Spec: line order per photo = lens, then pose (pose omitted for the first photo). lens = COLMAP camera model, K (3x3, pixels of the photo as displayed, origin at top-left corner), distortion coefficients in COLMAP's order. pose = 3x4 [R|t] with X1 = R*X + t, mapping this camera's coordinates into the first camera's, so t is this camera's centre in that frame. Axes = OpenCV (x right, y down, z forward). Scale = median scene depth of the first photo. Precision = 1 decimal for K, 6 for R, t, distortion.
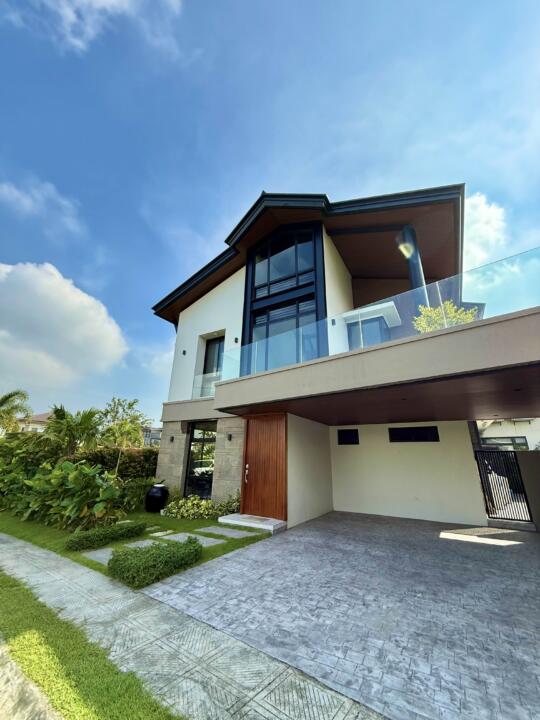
lens RADIAL K [[287.2, 0, 270.0], [0, 287.2, 360.0], [0, 0, 1]] dist [-0.000037, -0.000037]
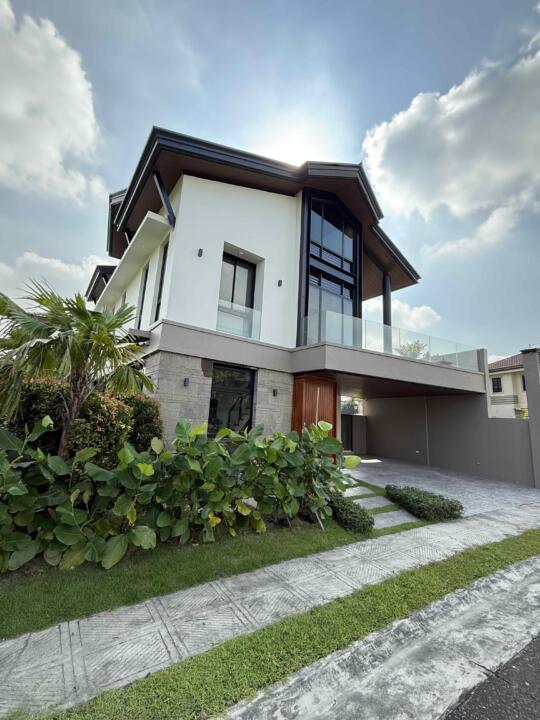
lens RADIAL K [[314.2, 0, 270.0], [0, 314.2, 360.0], [0, 0, 1]] dist [0.000410, -0.000004]
pose [[0.373876, 0.186924, 0.908447, -0.991823], [-0.340893, 0.938616, -0.052835, 0.218352], [-0.862559, -0.289929, 0.414647, 0.605537]]
